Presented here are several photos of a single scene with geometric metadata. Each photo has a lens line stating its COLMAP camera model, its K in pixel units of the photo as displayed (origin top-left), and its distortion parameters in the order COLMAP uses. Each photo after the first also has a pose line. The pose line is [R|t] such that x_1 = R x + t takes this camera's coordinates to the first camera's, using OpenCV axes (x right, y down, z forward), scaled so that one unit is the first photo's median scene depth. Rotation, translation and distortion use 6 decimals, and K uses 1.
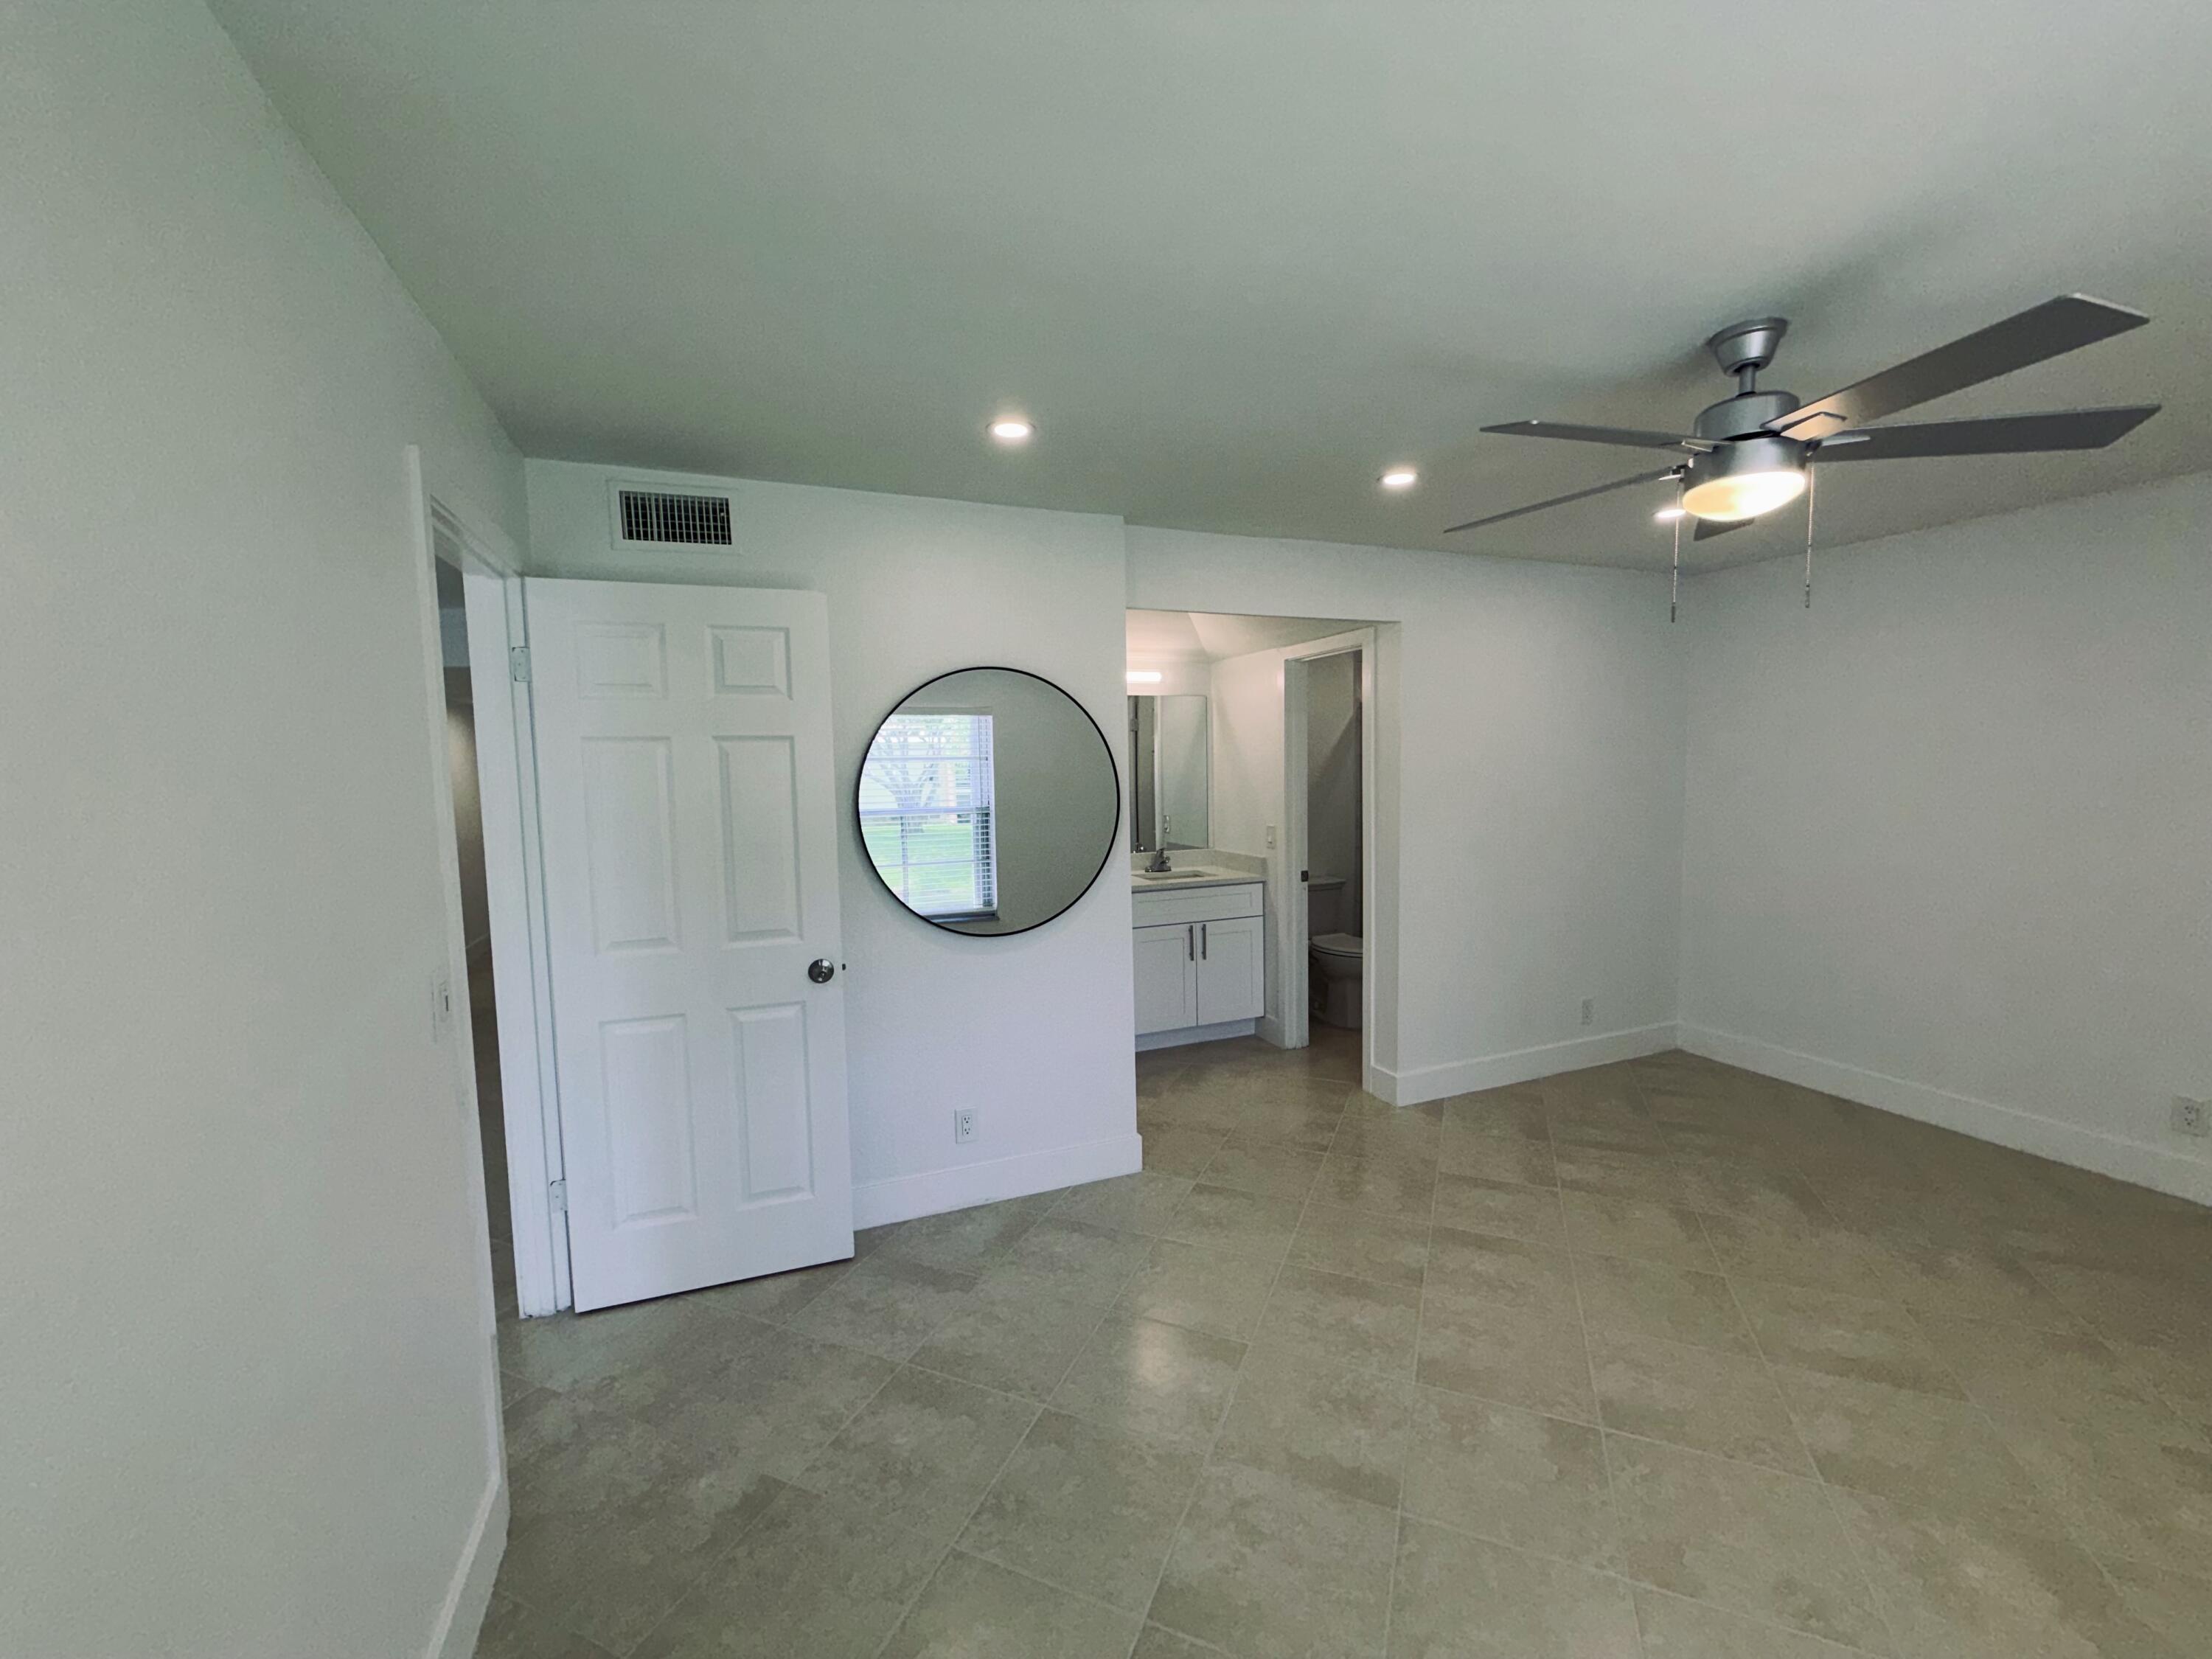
lens RADIAL K [[872.5, 0, 1106.0], [0, 872.5, 829.5], [0, 0, 1]] dist [0.001116, 0.000504]
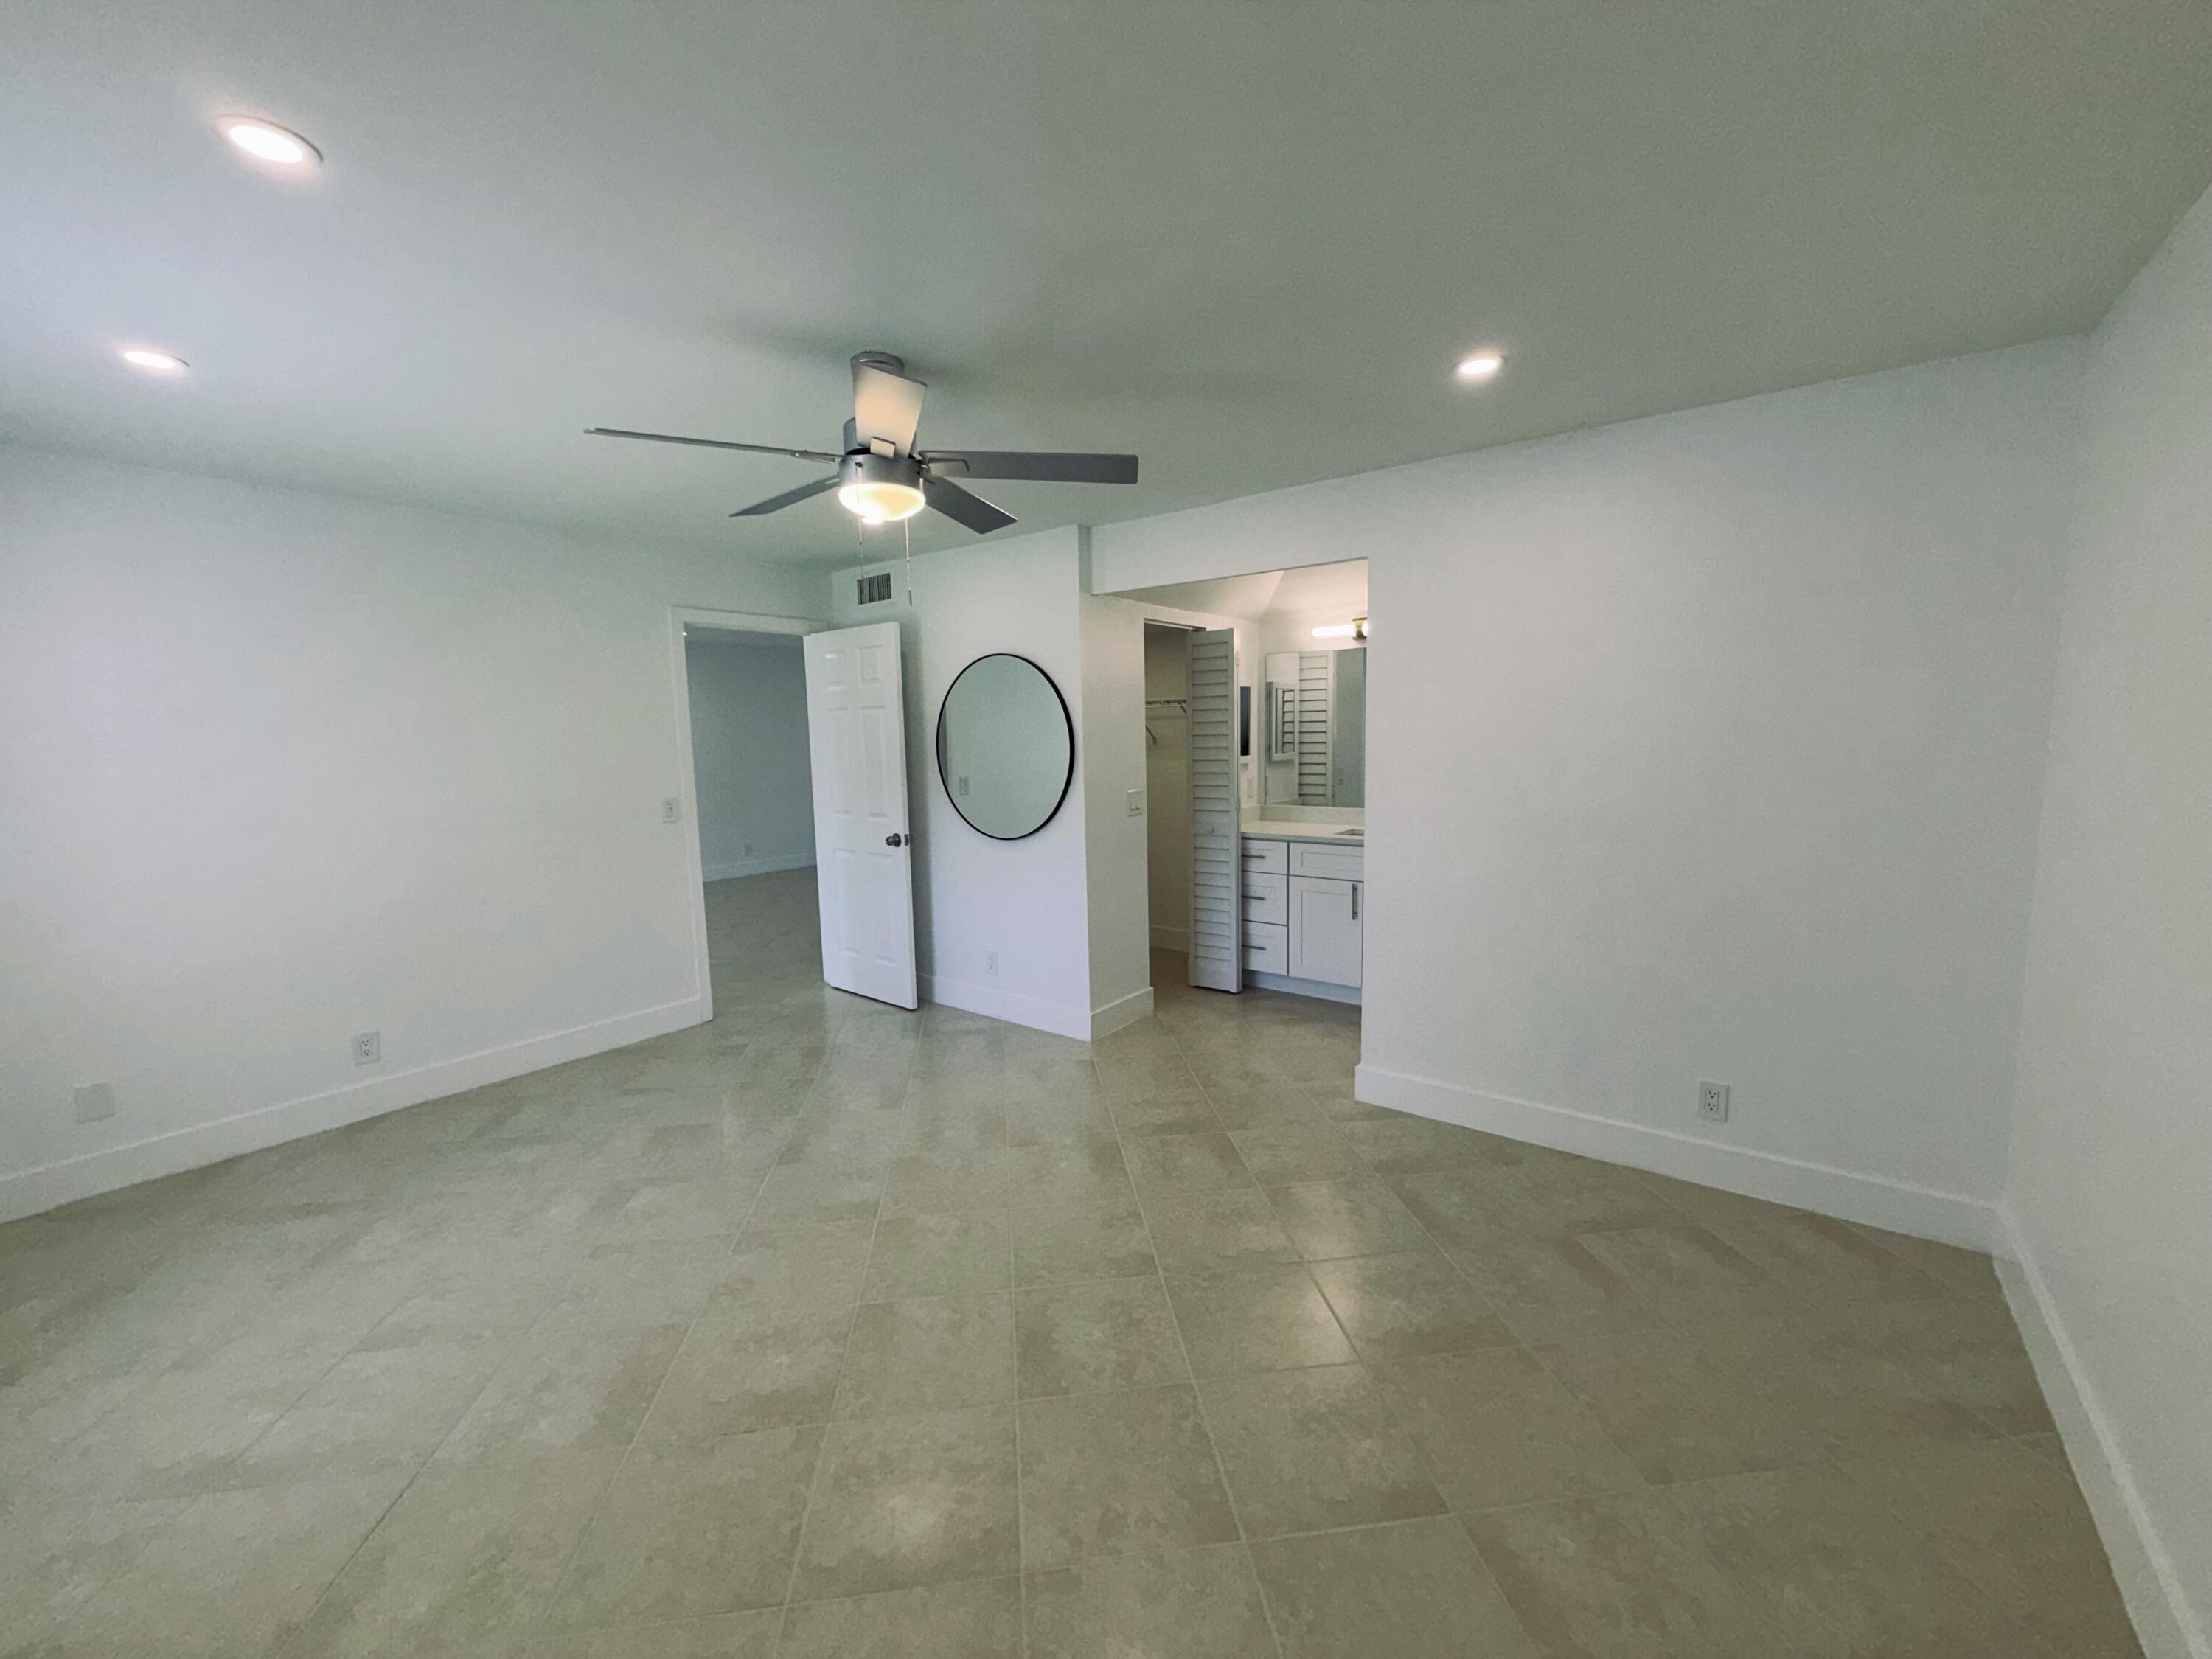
lens RADIAL K [[872.1, 0, 1106.0], [0, 872.1, 829.5], [0, 0, 1]] dist [0.001196, 0.000022]
pose [[0.514396, 0.106196, -0.850952, 1.378760], [-0.056530, 0.994343, 0.089919, -0.039532], [0.855687, 0.001850, 0.517490, 0.455851]]
